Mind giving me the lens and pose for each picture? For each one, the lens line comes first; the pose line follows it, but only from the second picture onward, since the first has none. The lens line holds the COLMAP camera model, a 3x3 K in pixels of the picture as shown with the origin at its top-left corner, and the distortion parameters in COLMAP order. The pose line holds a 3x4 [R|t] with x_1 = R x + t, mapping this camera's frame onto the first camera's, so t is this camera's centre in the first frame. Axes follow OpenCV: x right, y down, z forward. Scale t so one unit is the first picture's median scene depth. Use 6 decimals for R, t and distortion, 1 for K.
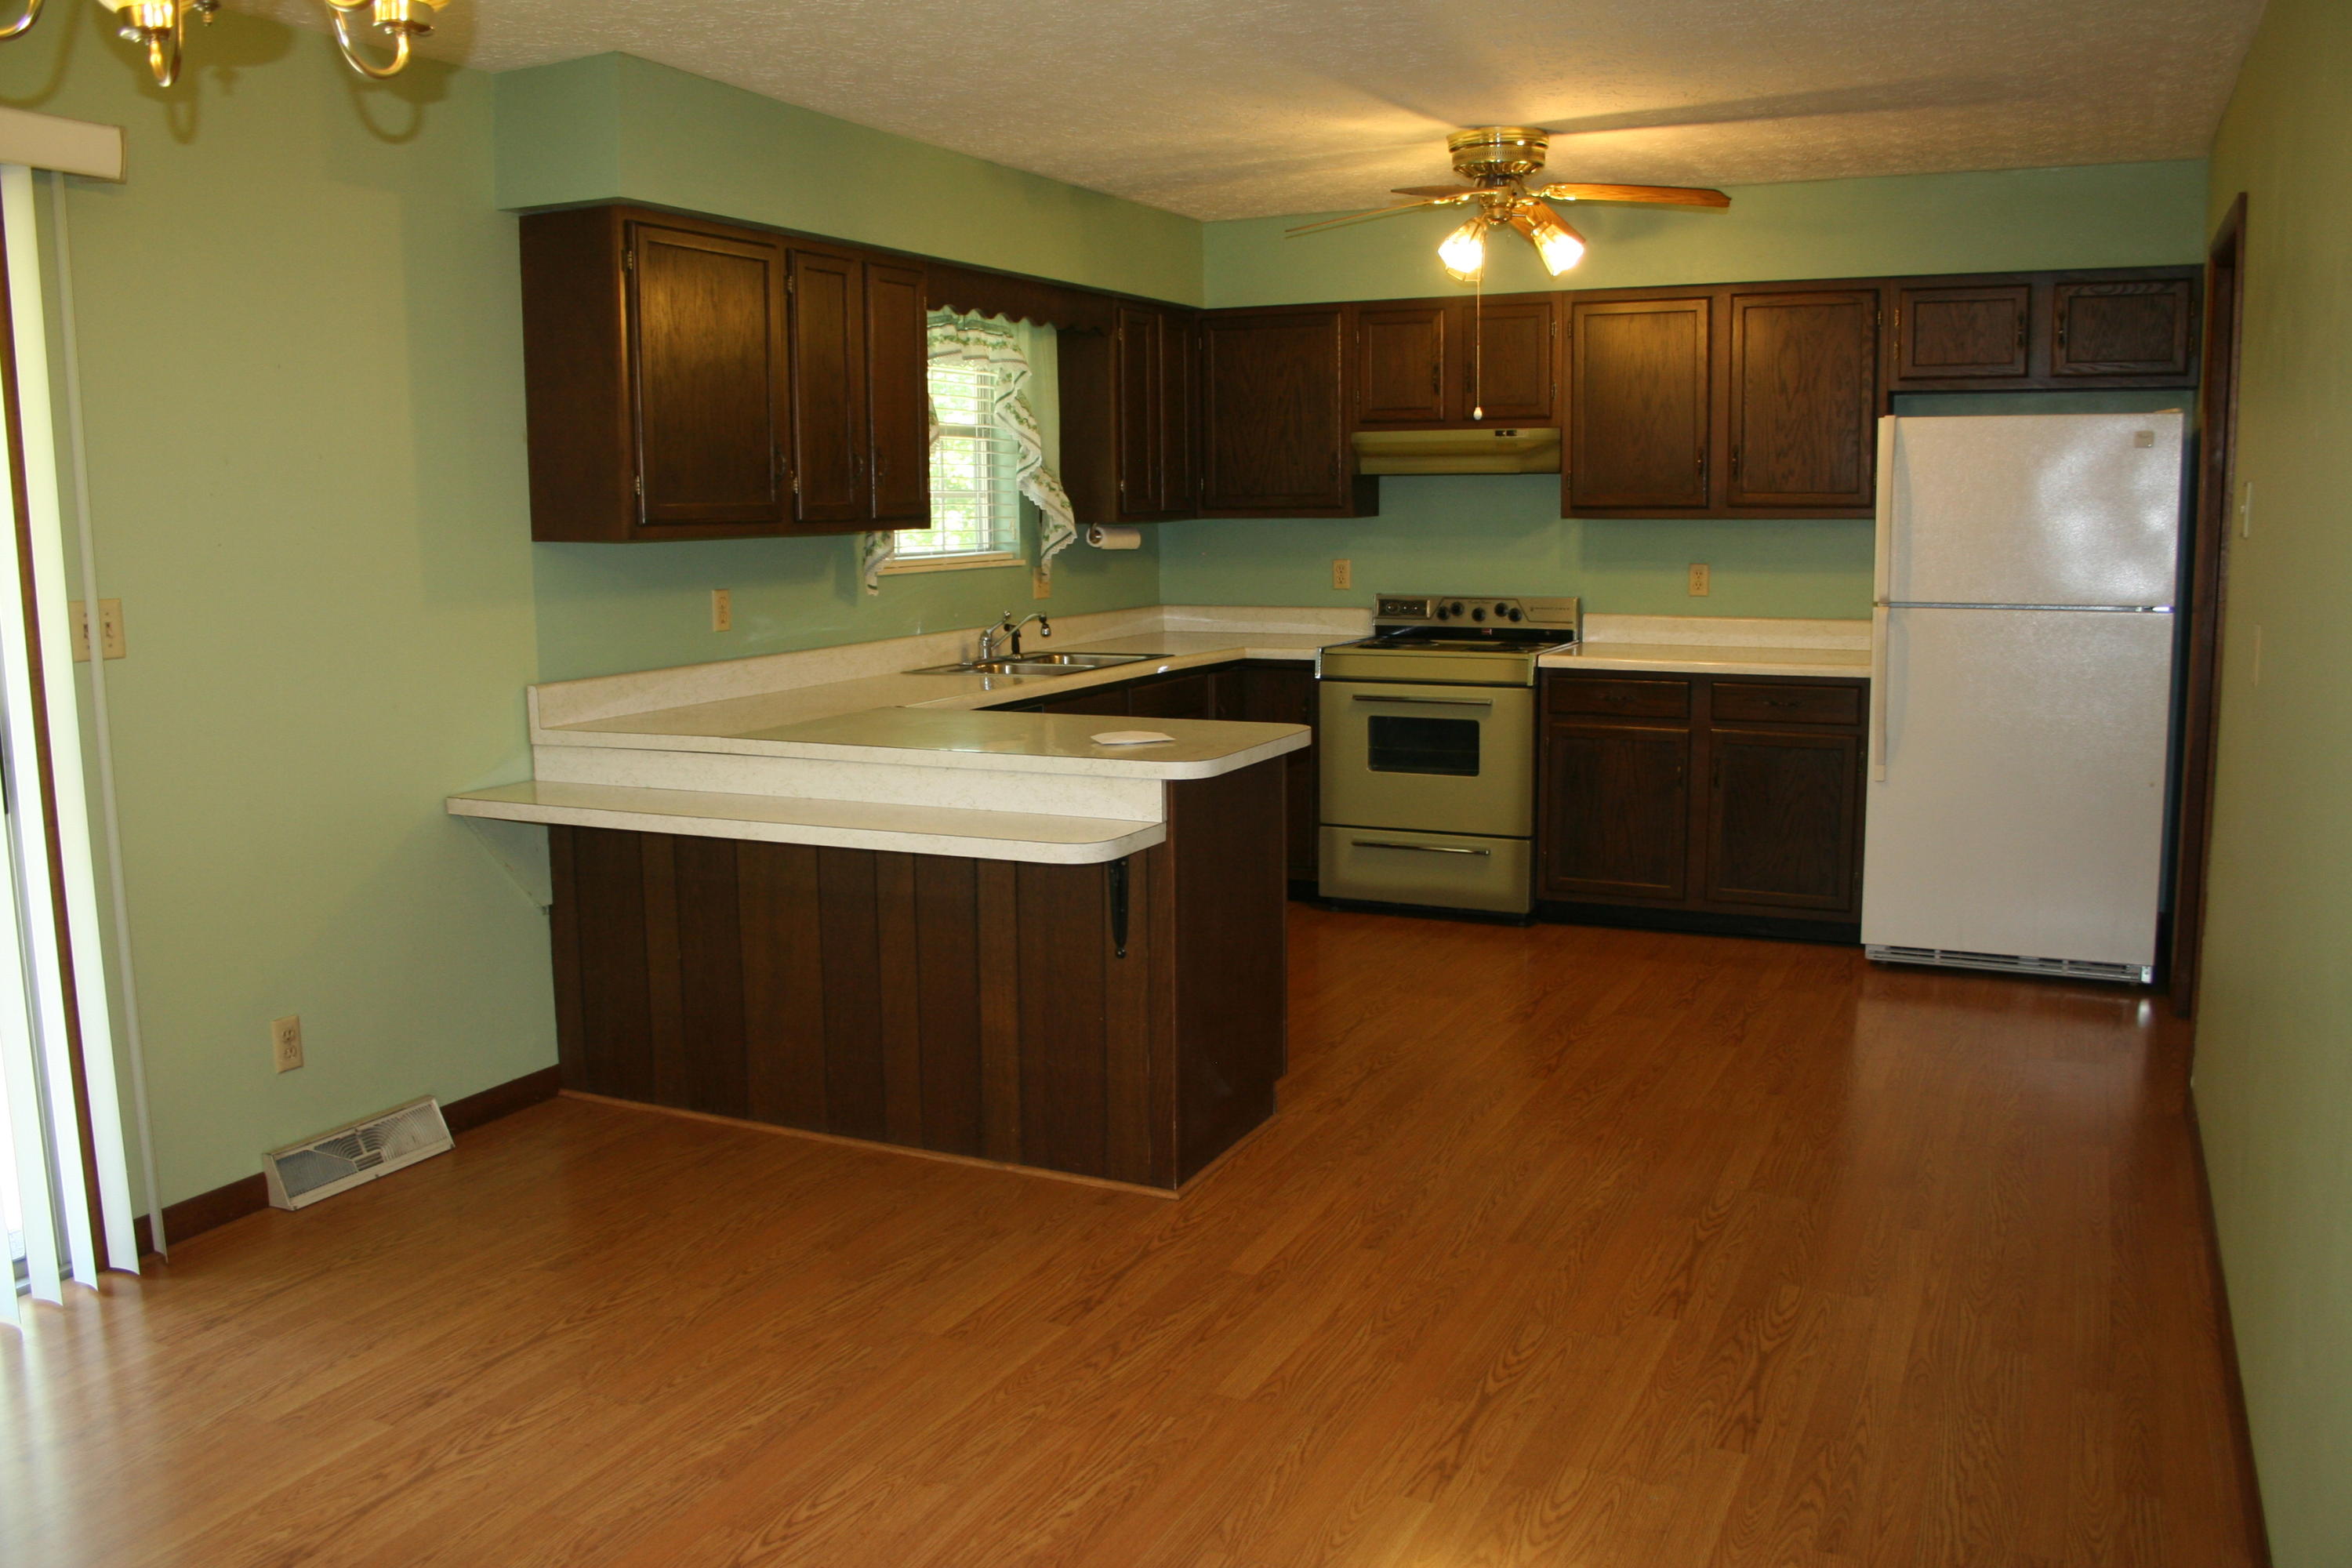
lens RADIAL K [[1952.0, 0, 1158.8], [0, 1952.0, 787.6], [0, 0, 1]] dist [-0.160464, 0.138609]
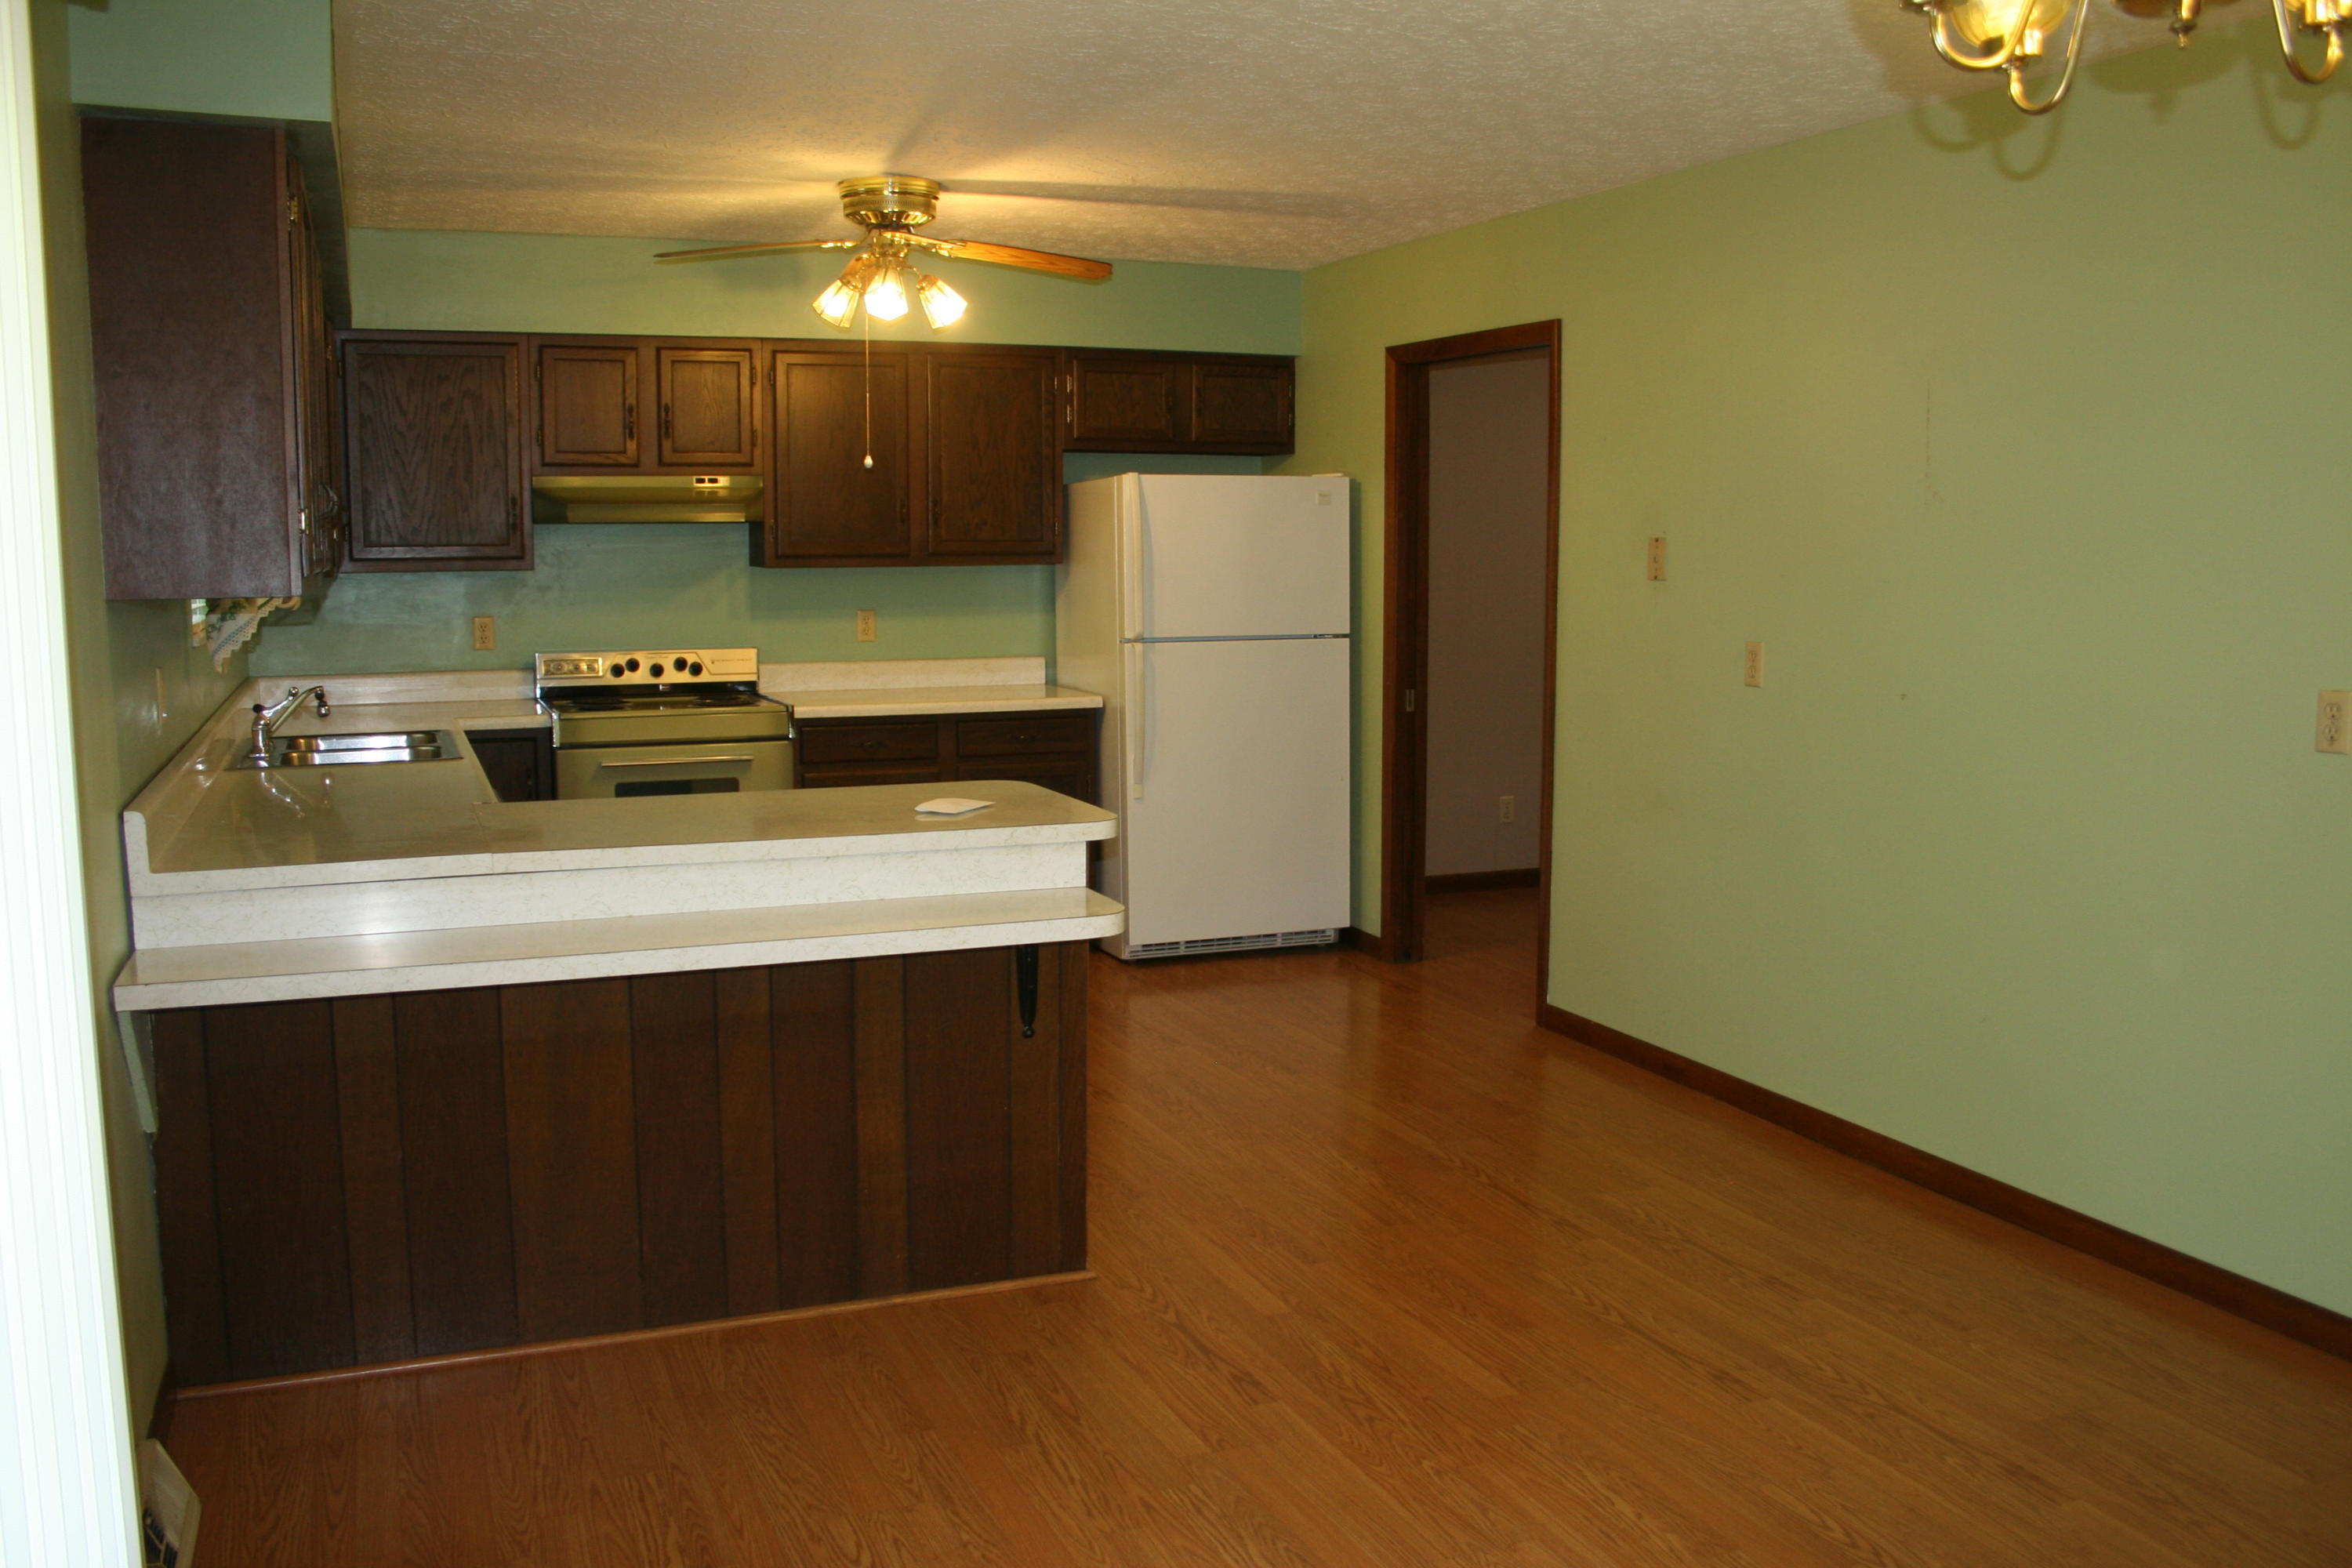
lens RADIAL K [[1952.0, 0, 1158.8], [0, 1952.0, 787.6], [0, 0, 1]] dist [-0.160464, 0.138609]
pose [[0.665633, -0.080837, 0.741888, -0.460092], [0.099986, 0.994813, 0.018687, -0.029924], [-0.739551, 0.061740, 0.670263, 0.225405]]
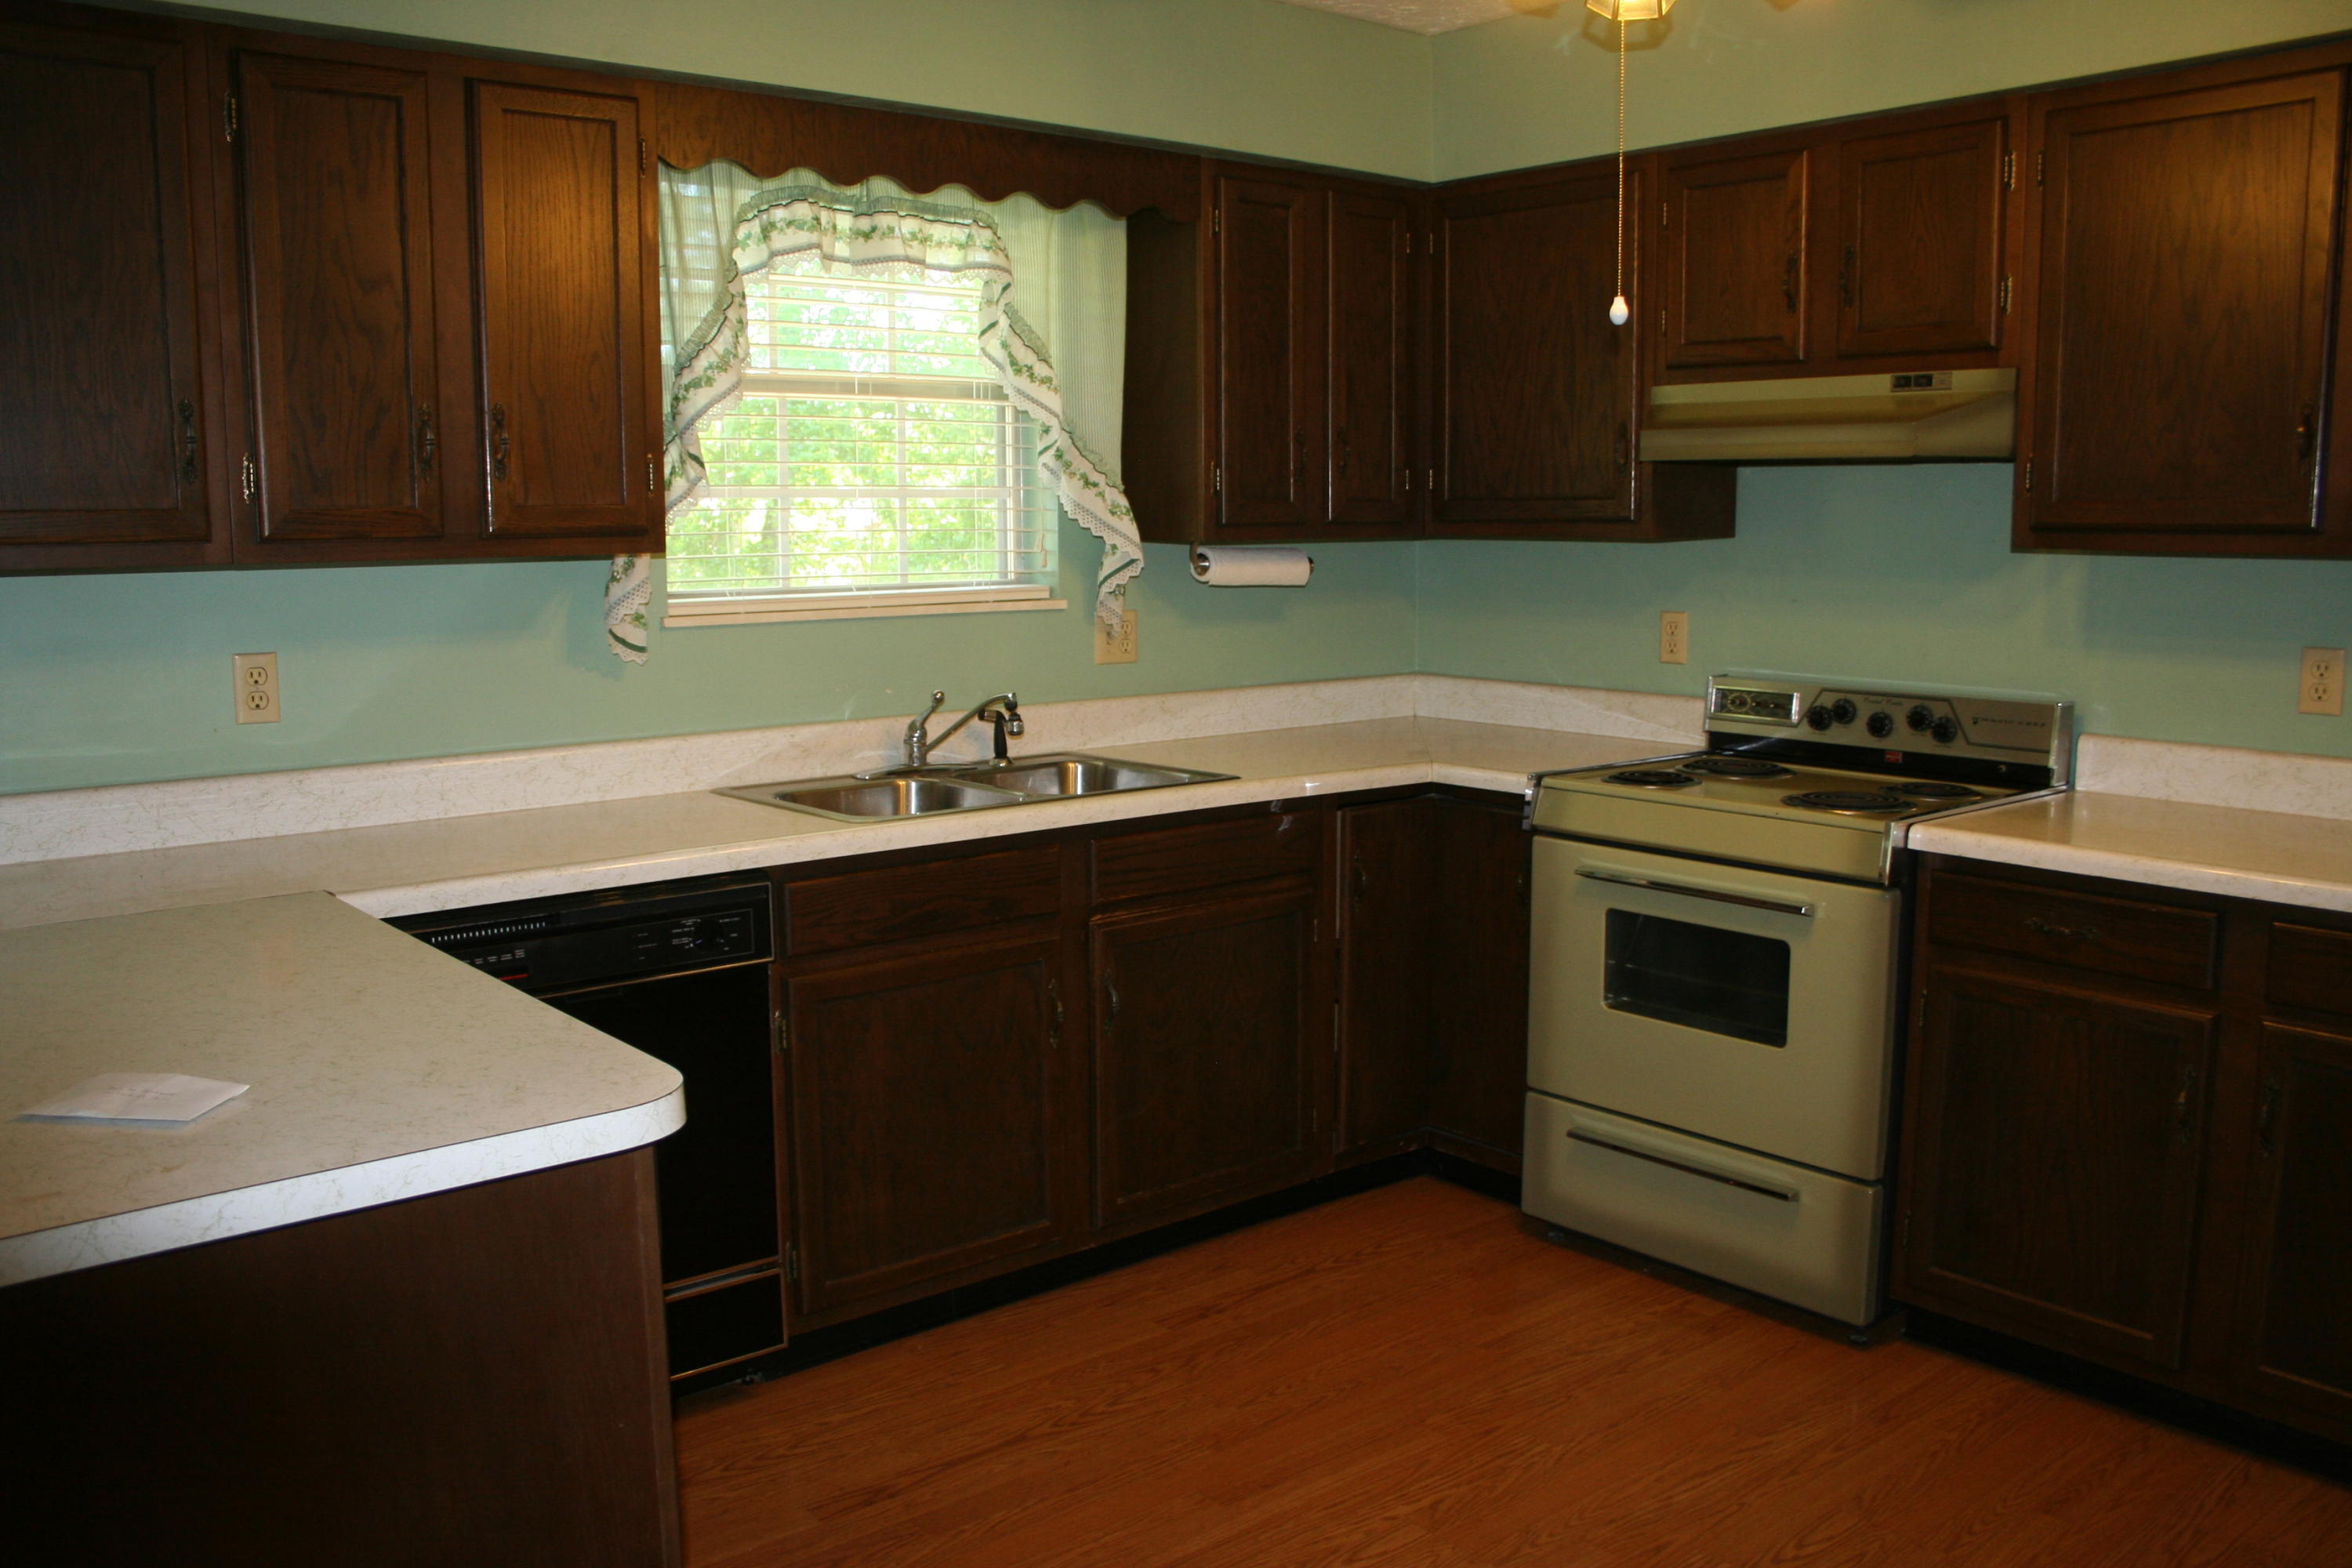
lens RADIAL K [[1962.9, 0, 1171.3], [0, 1962.9, 791.1], [0, 0, 1]] dist [-0.153685, 0.149660]
pose [[0.912162, 0.066613, -0.404379, 0.246478], [-0.067006, 0.997665, 0.013199, -0.078534], [0.404314, 0.015056, 0.914496, 0.525218]]
